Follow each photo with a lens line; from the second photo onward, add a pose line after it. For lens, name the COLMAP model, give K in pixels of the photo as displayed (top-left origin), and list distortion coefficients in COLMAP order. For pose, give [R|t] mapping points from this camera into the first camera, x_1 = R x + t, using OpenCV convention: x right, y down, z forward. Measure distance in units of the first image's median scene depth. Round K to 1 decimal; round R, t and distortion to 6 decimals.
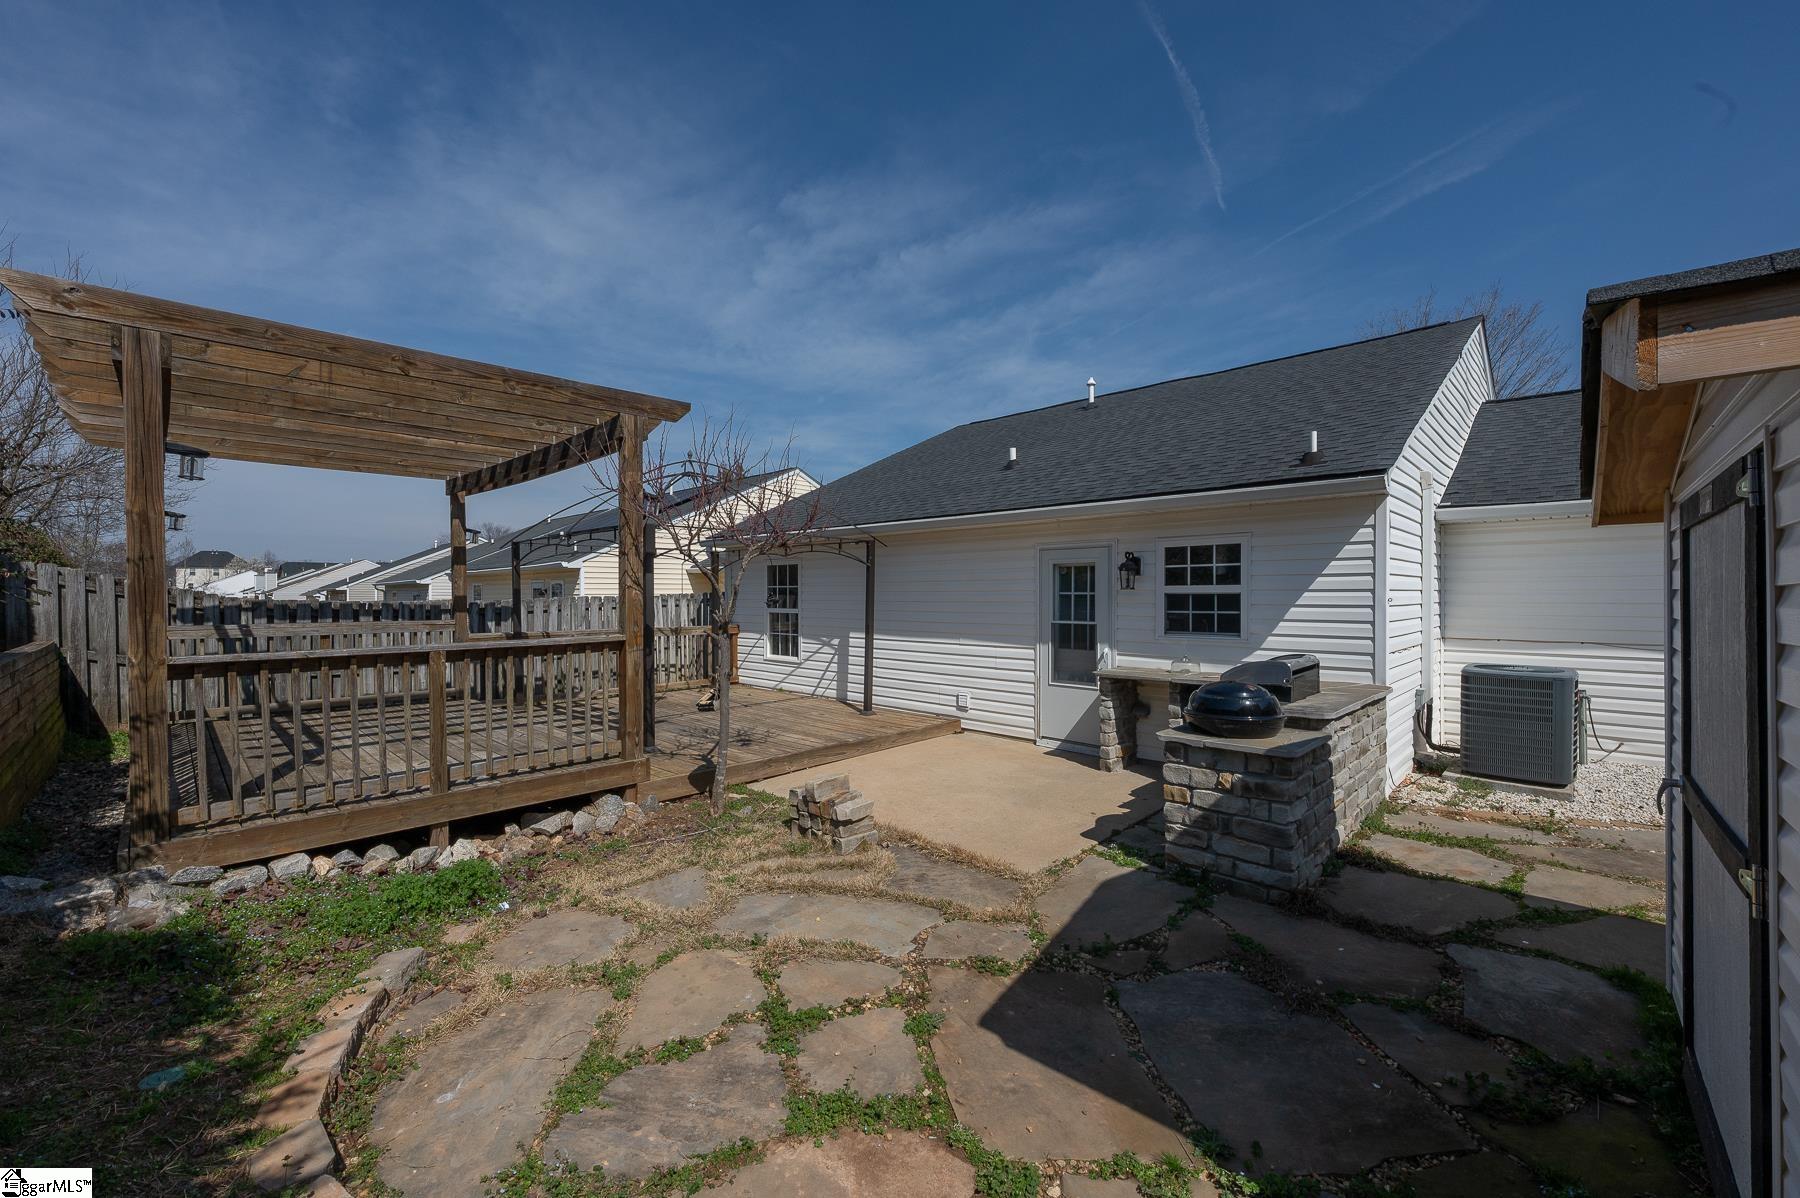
lens RADIAL K [[720.8, 0, 900.0], [0, 720.8, 599.0], [0, 0, 1]] dist [-0.000235, -0.000105]
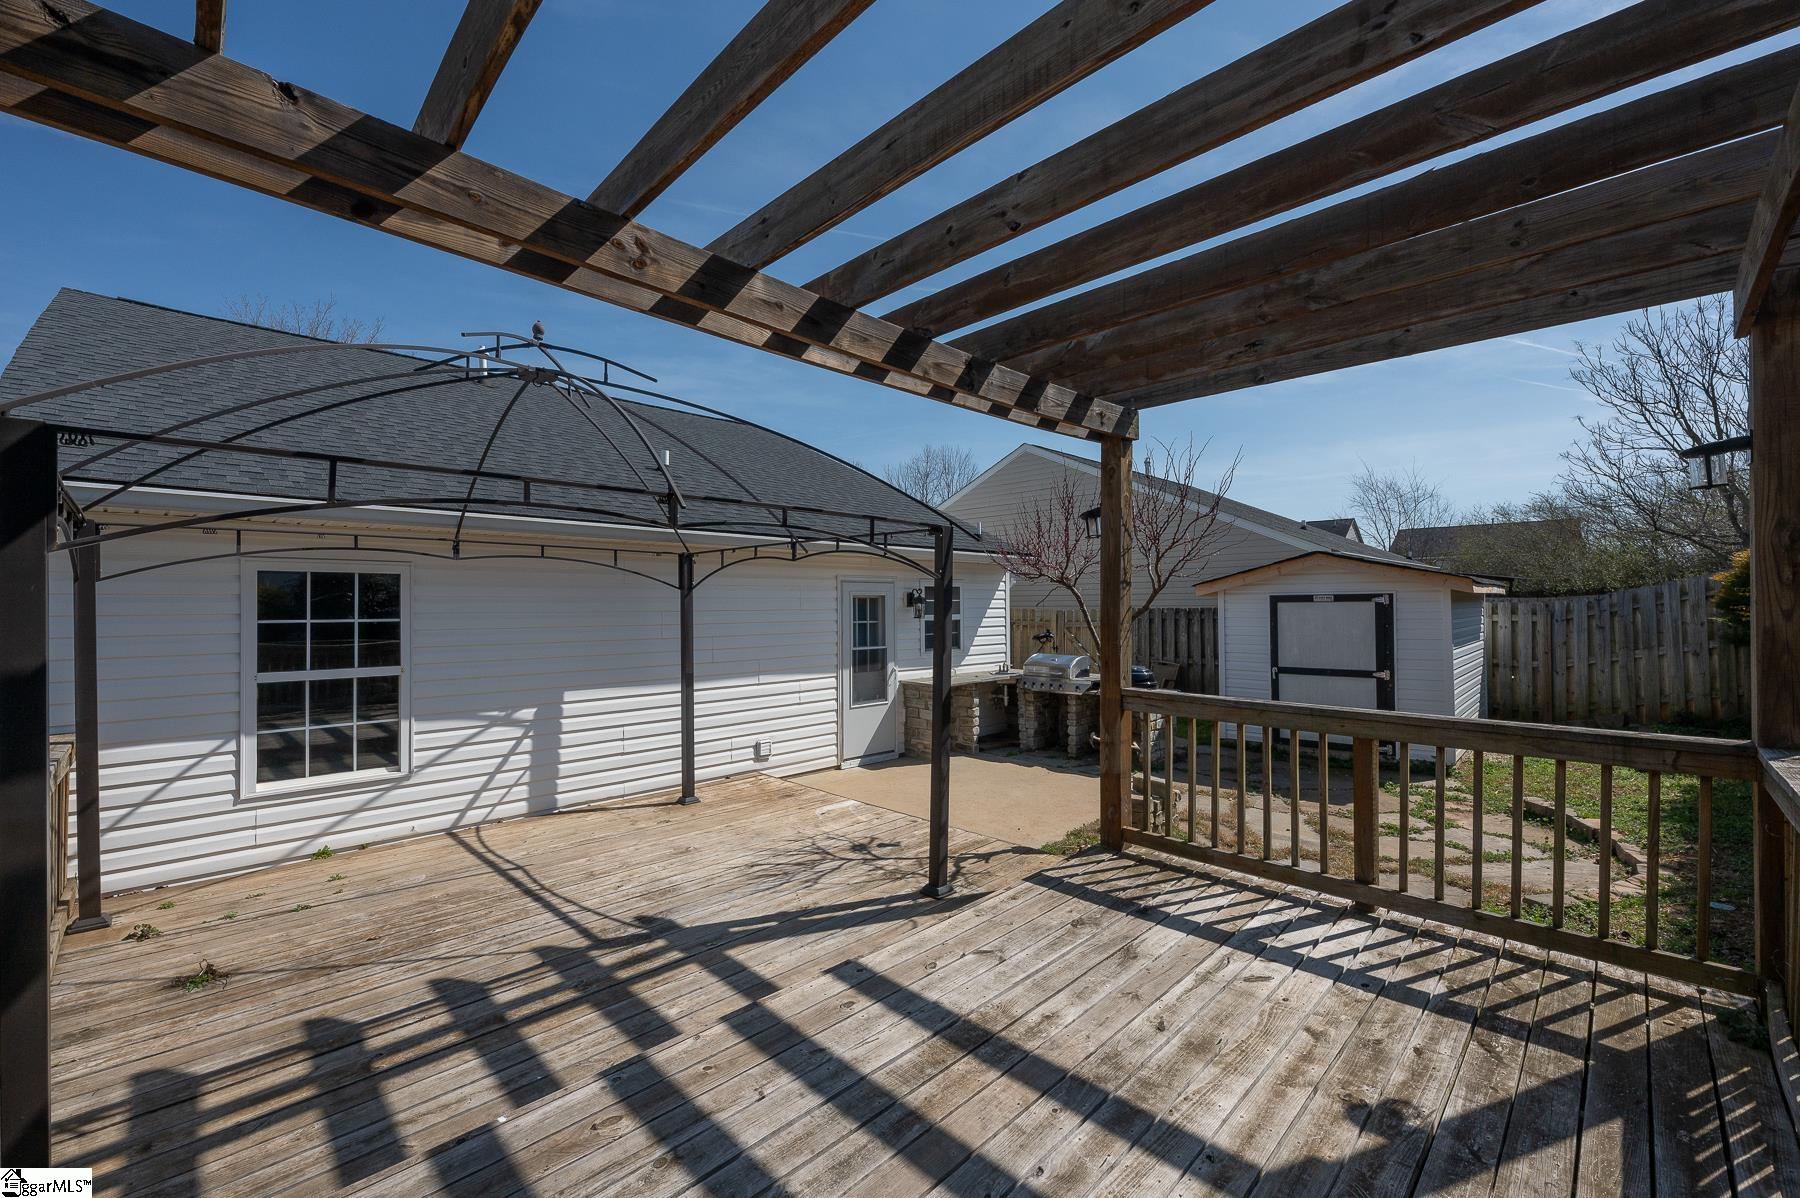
lens RADIAL K [[764.7, 0, 886.5], [0, 764.7, 610.5], [0, 0, 1]] dist [0.000451, 0.000299]
pose [[-0.002711, 0.011802, 0.999927, -0.826084], [0.028788, 0.999517, -0.011720, -0.009320], [-0.999582, 0.028754, -0.003049, 0.845785]]
